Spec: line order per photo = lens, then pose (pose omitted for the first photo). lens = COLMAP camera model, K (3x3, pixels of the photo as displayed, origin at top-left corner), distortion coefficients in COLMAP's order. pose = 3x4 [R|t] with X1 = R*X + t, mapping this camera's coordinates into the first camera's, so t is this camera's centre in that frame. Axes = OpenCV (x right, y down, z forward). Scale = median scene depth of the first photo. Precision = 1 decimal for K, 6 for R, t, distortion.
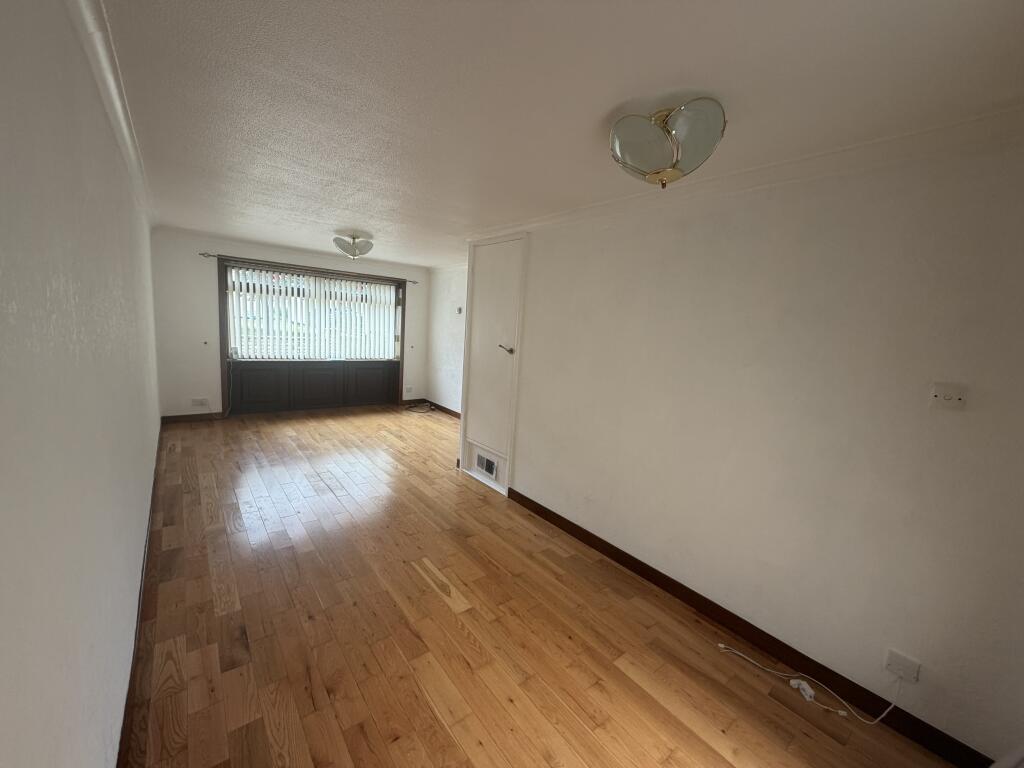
lens RADIAL K [[409.3, 0, 508.7], [0, 409.3, 384.6], [0, 0, 1]] dist [0.000815, 0.000008]
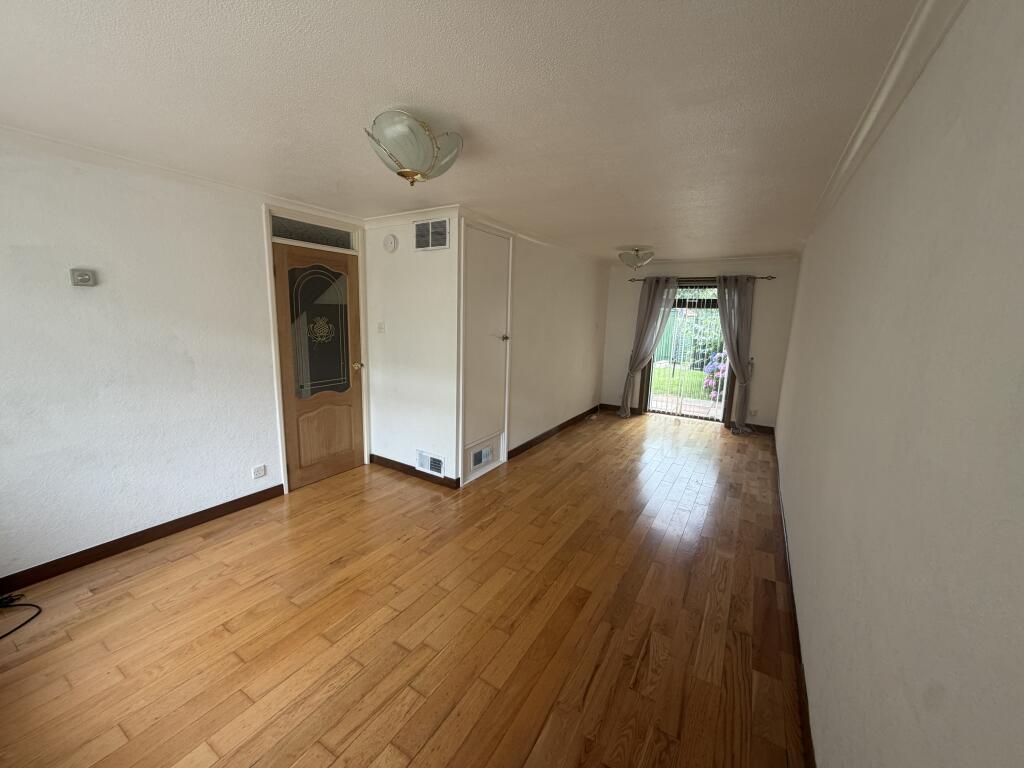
lens RADIAL K [[409.3, 0, 508.7], [0, 409.3, 384.6], [0, 0, 1]] dist [0.000815, 0.000008]
pose [[-0.341178, -0.242460, 0.908191, -1.189031], [0.085356, 0.954179, 0.286803, -0.318084], [-0.936115, 0.175370, -0.304849, 1.529905]]
